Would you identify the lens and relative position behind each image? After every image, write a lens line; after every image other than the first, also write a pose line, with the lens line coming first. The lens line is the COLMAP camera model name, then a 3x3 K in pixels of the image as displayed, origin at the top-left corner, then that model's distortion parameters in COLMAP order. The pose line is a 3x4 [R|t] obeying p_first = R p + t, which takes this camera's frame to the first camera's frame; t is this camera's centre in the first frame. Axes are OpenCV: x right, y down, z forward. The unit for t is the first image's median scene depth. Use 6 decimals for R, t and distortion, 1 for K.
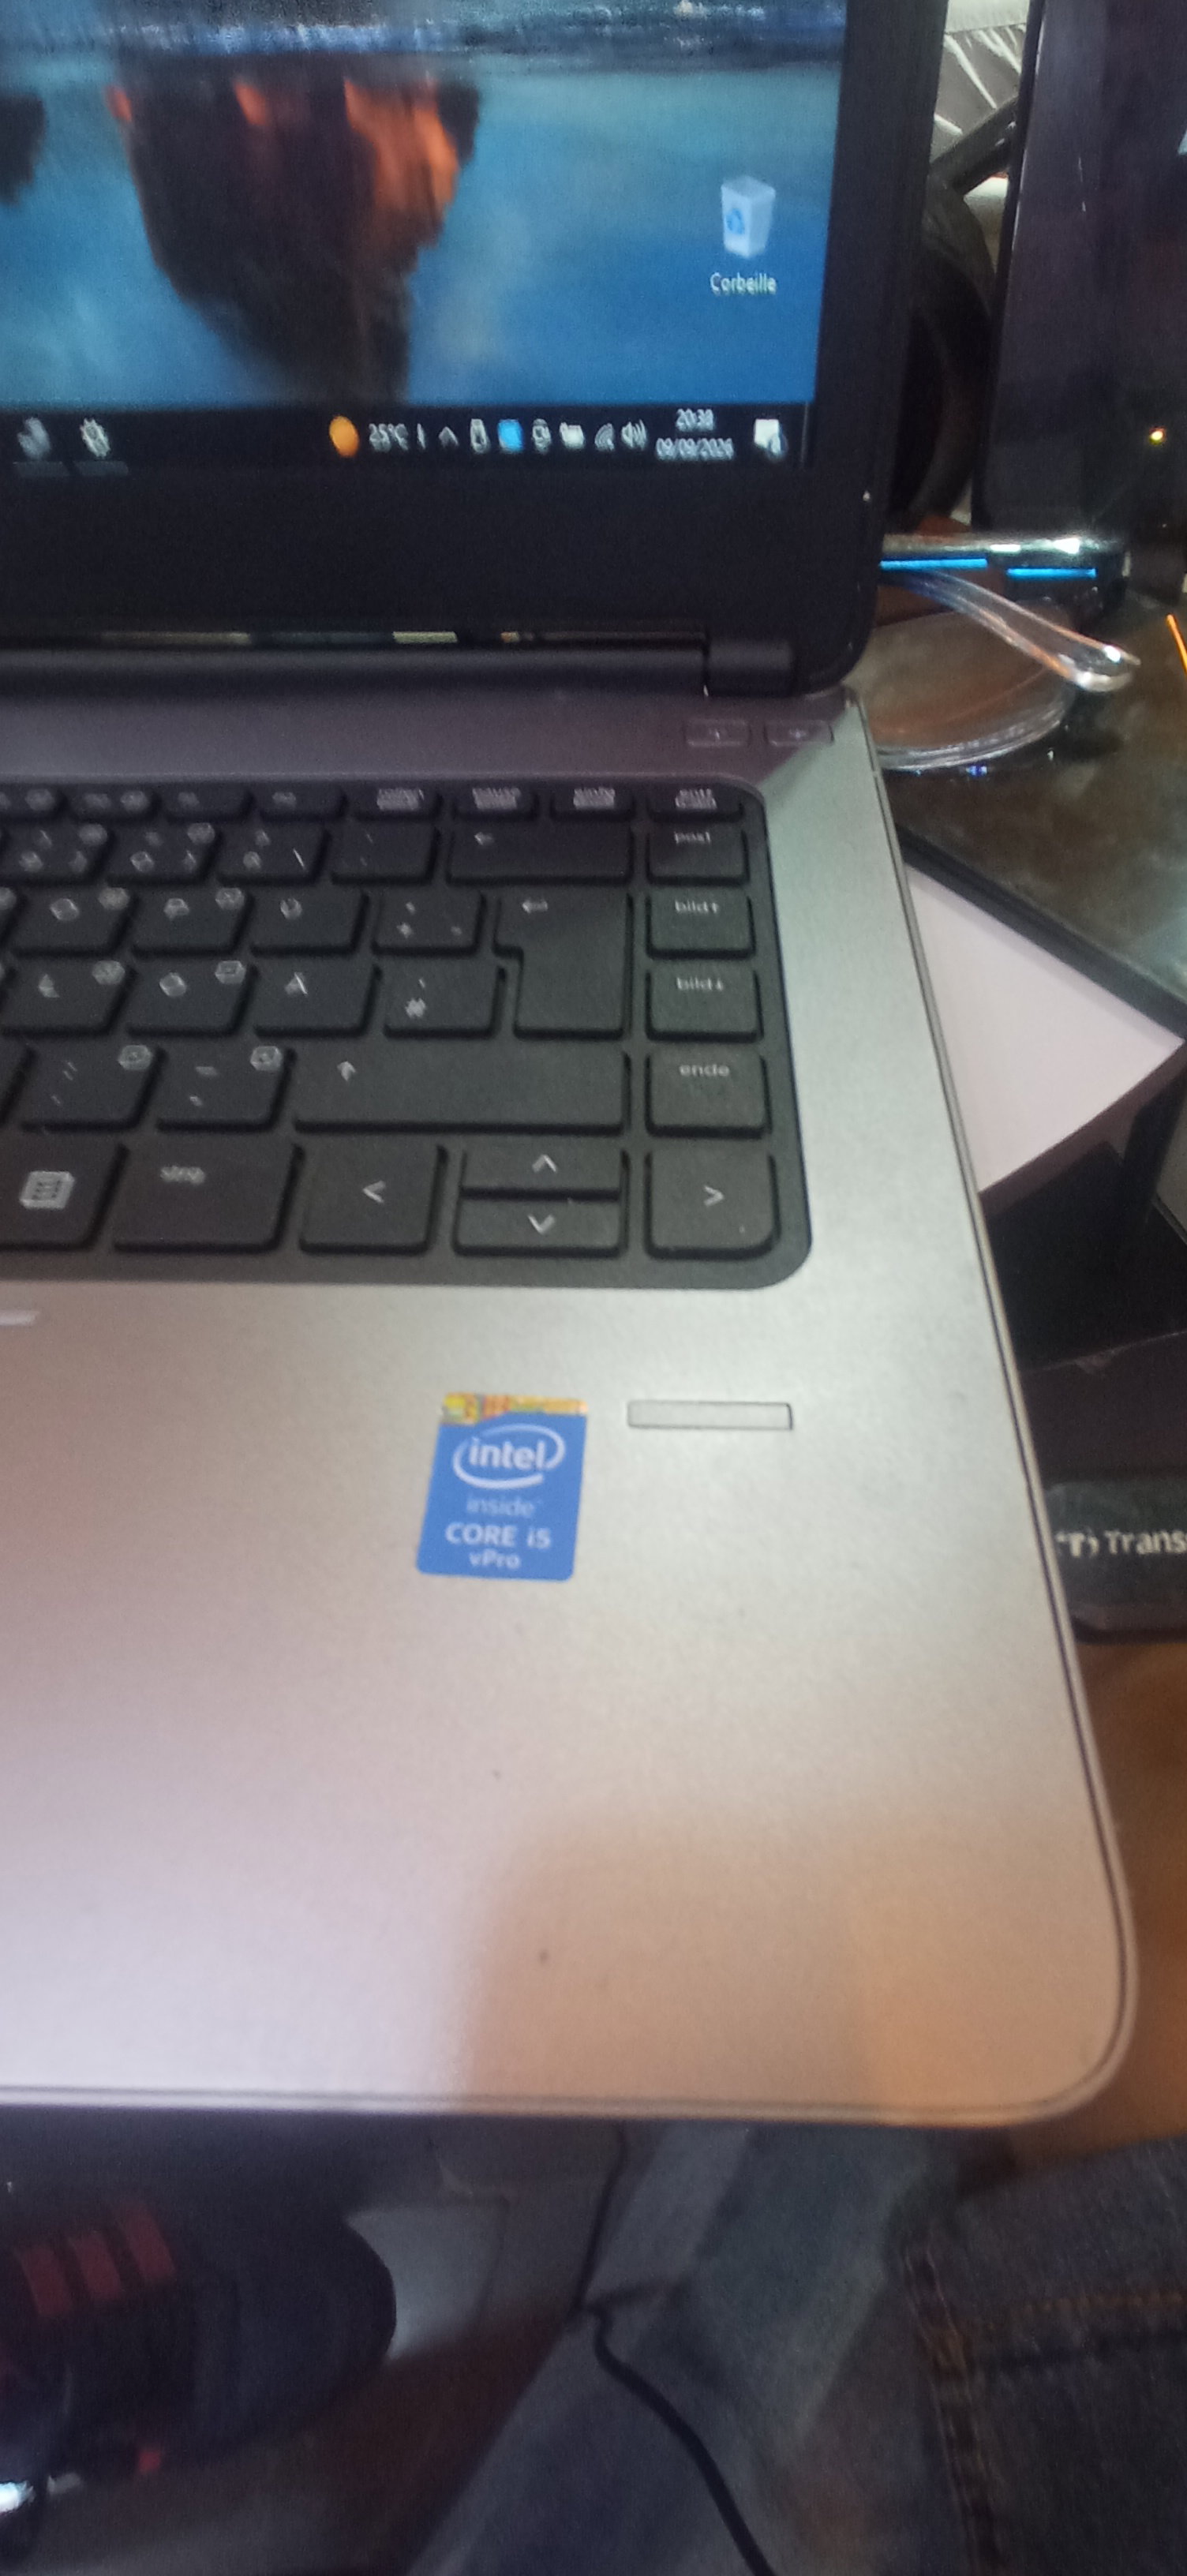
lens RADIAL K [[1130.5, 0, 598.7], [0, 1130.5, 1260.0], [0, 0, 1]] dist [-0.016972, 0.005815]
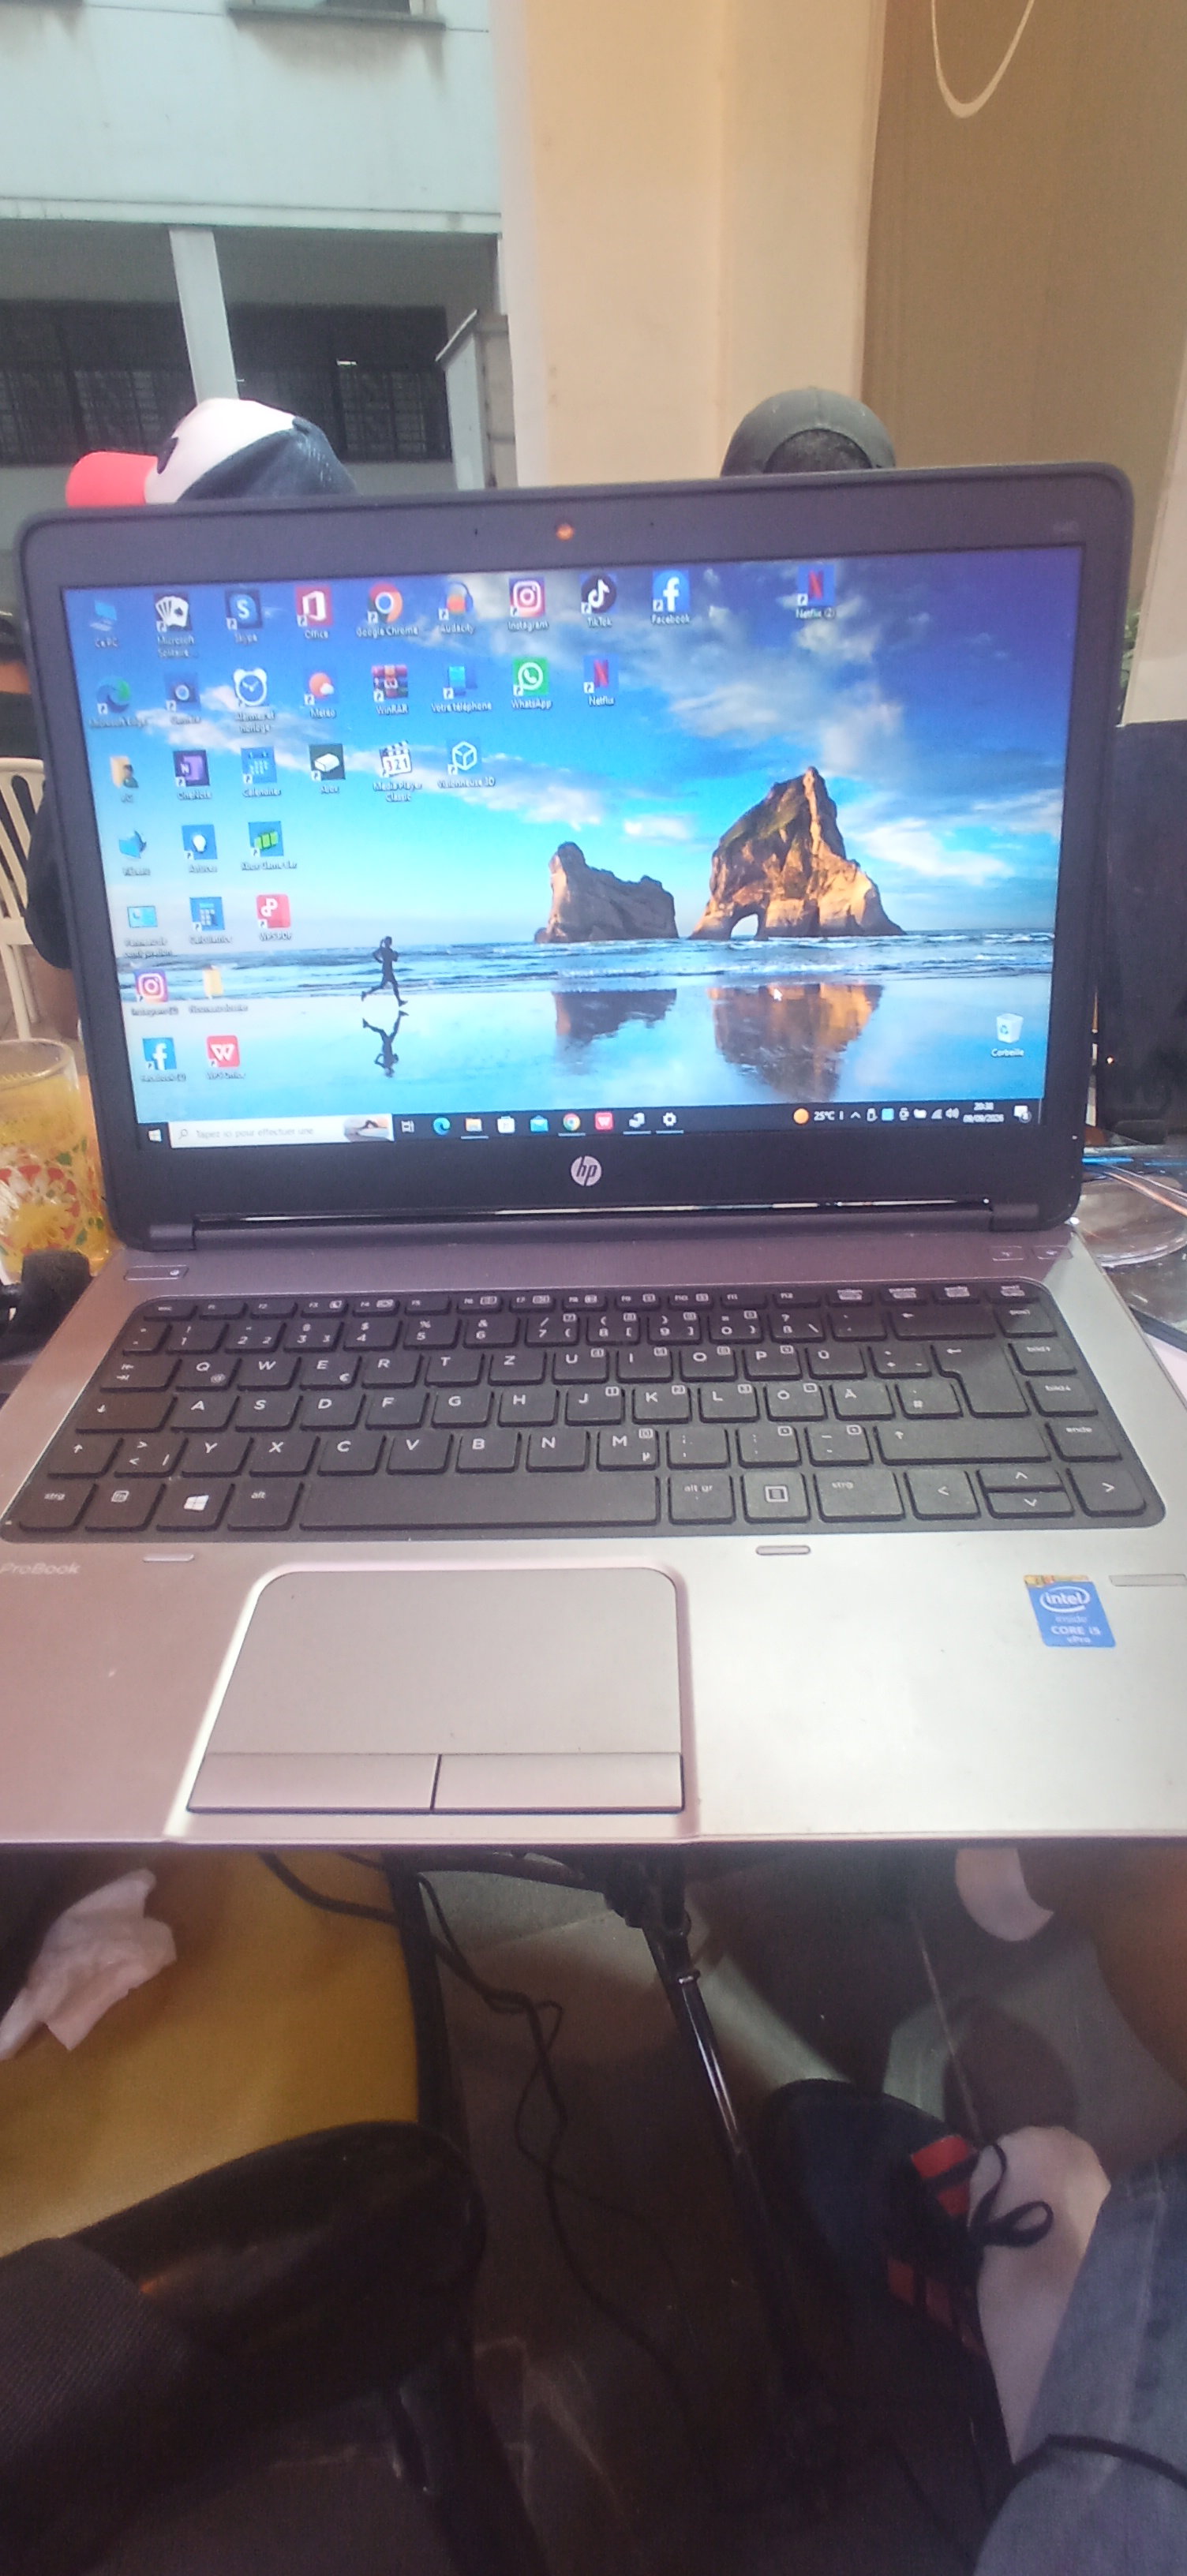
lens RADIAL K [[1164.4, 0, 596.0], [0, 1164.4, 1262.3], [0, 0, 1]] dist [-0.071753, 0.071412]
pose [[0.999521, -0.027728, -0.013727, -0.570316], [0.021213, 0.937118, -0.348368, 0.193179], [0.022524, 0.347910, 0.937257, -0.808501]]
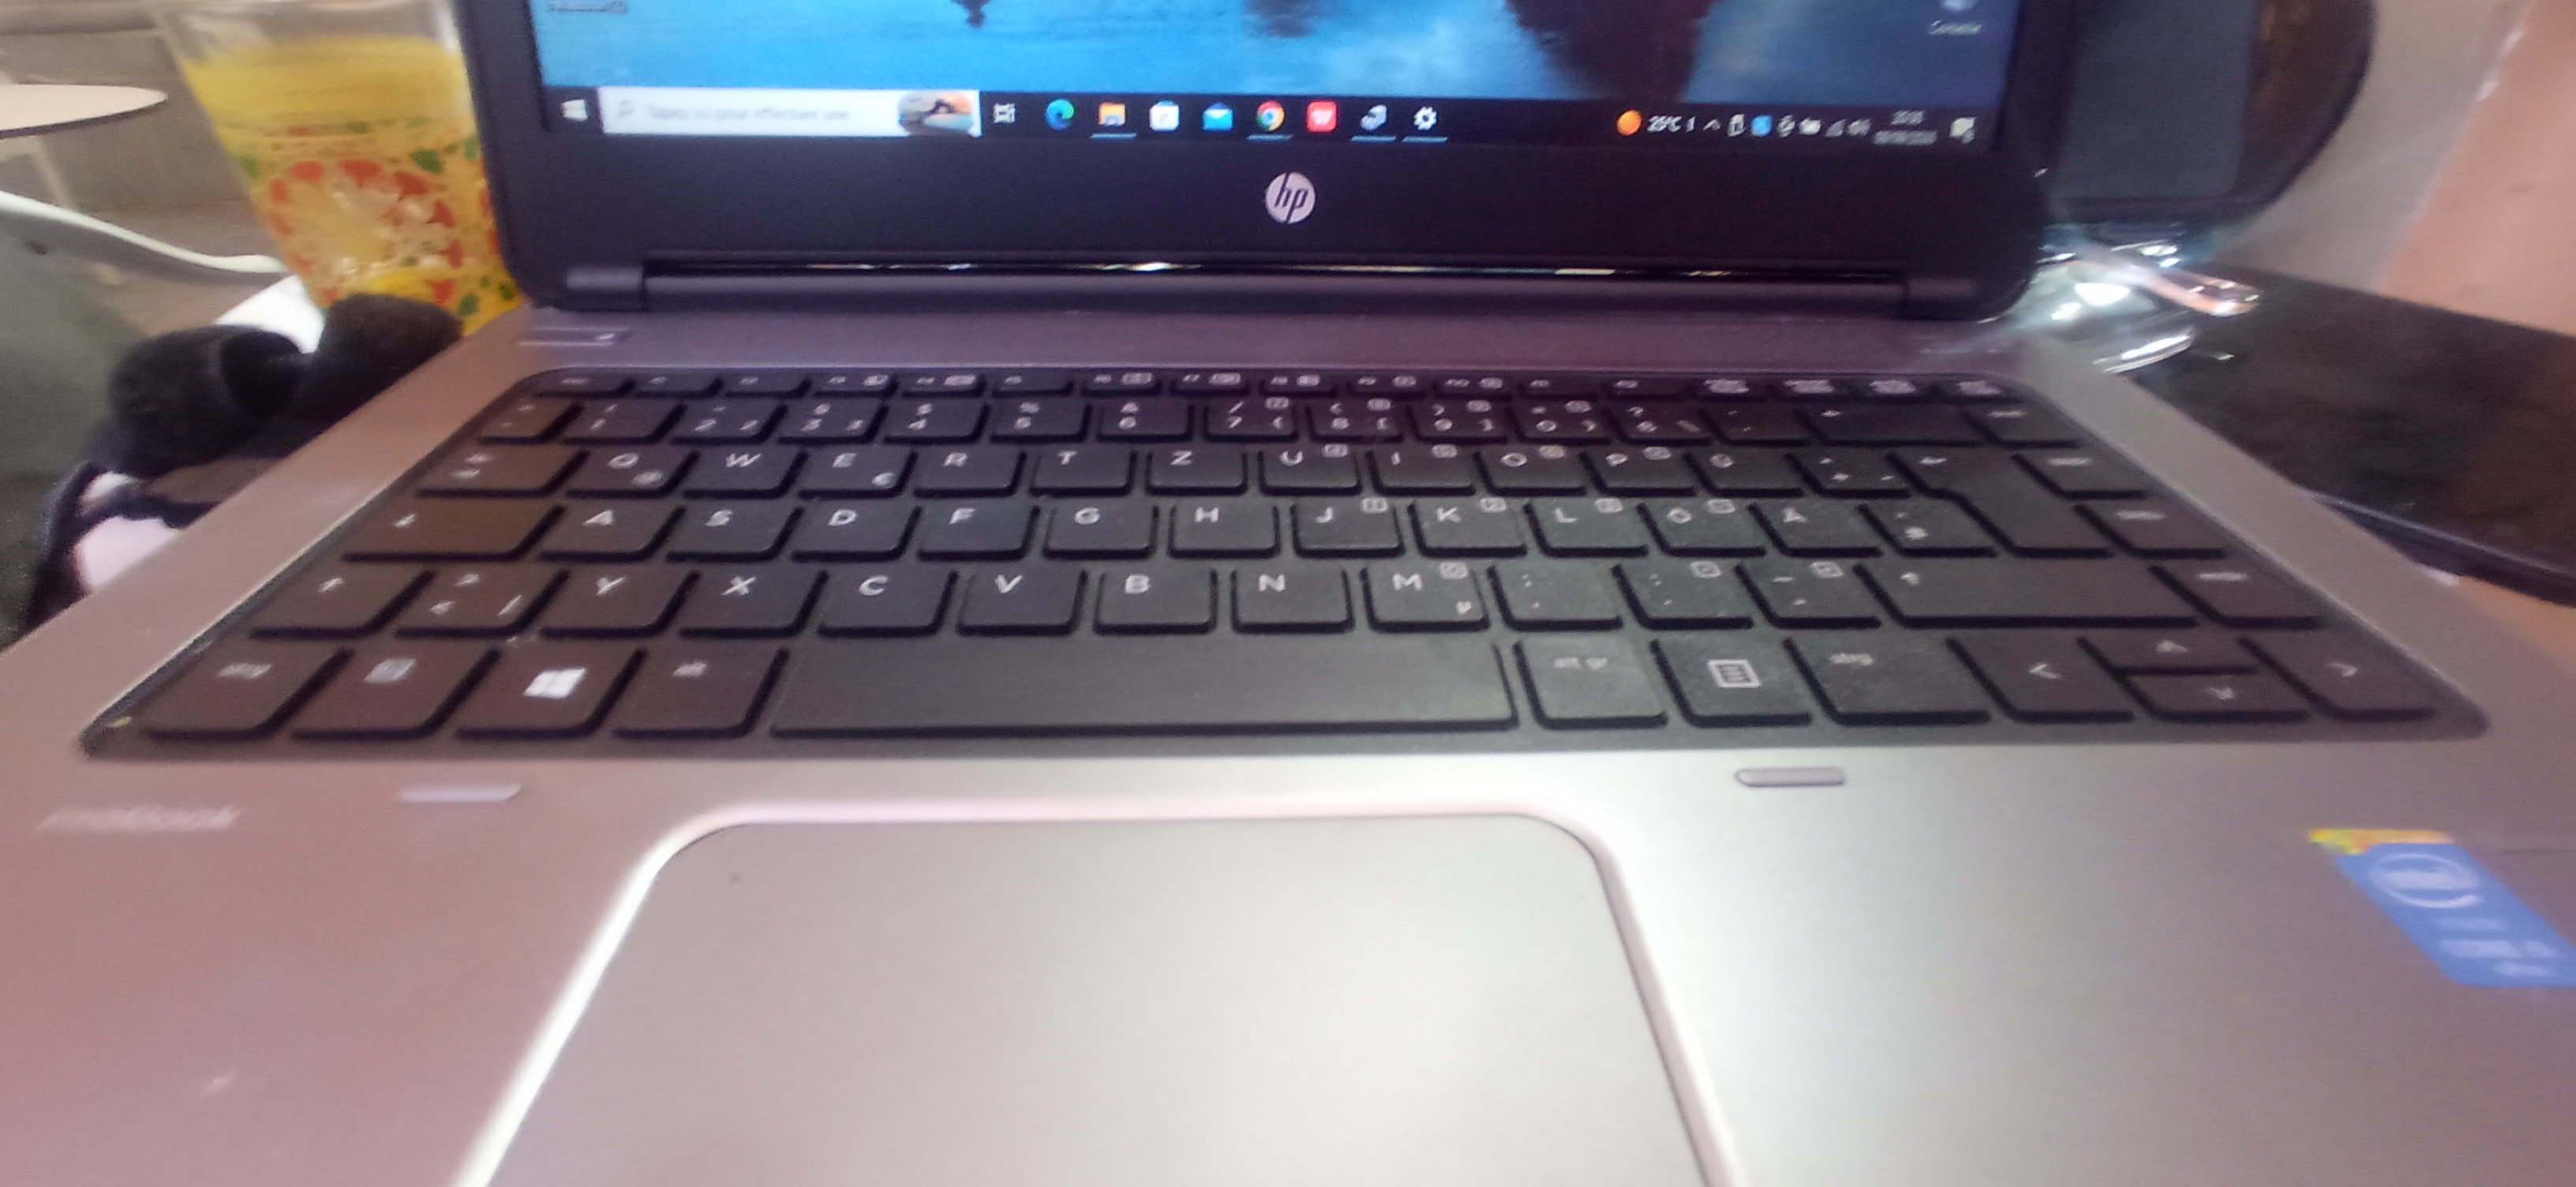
lens RADIAL K [[1164.4, 0, 1267.1], [0, 1164.4, 557.5], [0, 0, 1]] dist [-0.071753, 0.071412]
pose [[0.997814, -0.007682, 0.065642, -0.725293], [0.029157, 0.942512, -0.332899, 0.128137], [-0.059311, 0.334085, 0.940675, -0.006107]]
